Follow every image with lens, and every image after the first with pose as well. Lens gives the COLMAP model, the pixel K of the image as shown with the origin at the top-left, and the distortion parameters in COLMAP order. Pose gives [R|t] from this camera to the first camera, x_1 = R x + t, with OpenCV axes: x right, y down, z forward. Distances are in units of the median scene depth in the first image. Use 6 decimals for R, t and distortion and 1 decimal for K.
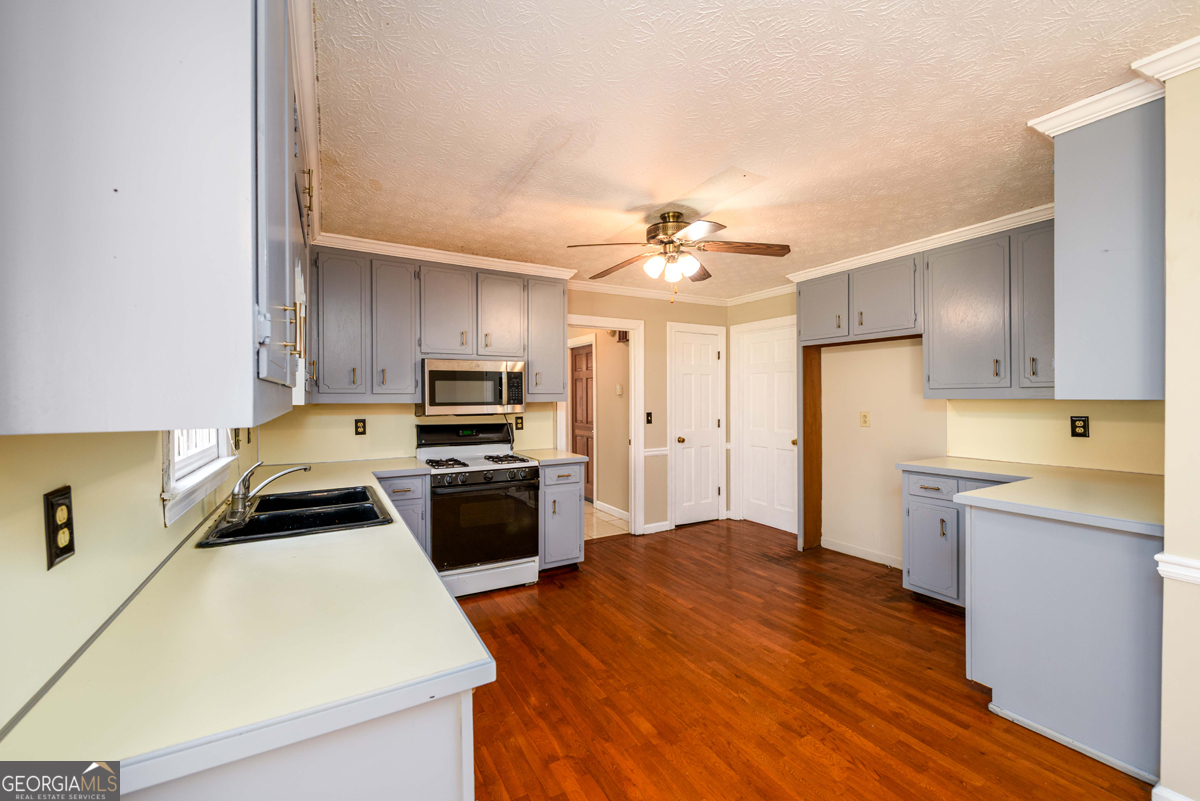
lens RADIAL K [[479.3, 0, 596.4], [0, 479.3, 397.7], [0, 0, 1]] dist [-0.001252, -0.000979]
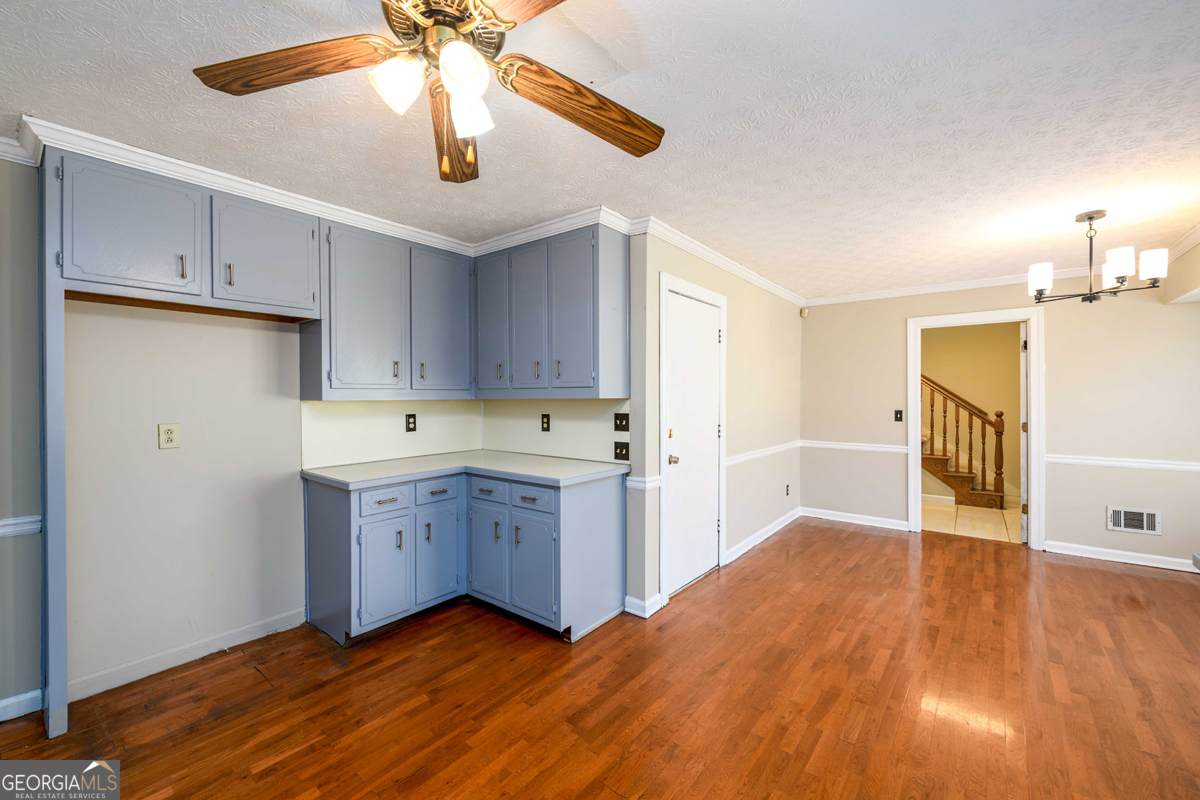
lens RADIAL K [[479.3, 0, 596.4], [0, 479.3, 397.2], [0, 0, 1]] dist [-0.001252, -0.000979]
pose [[-0.367917, 0.007899, 0.929825, -0.298044], [0.009374, 0.999945, -0.004786, 0.006624], [-0.929811, 0.006955, -0.367971, 1.081203]]
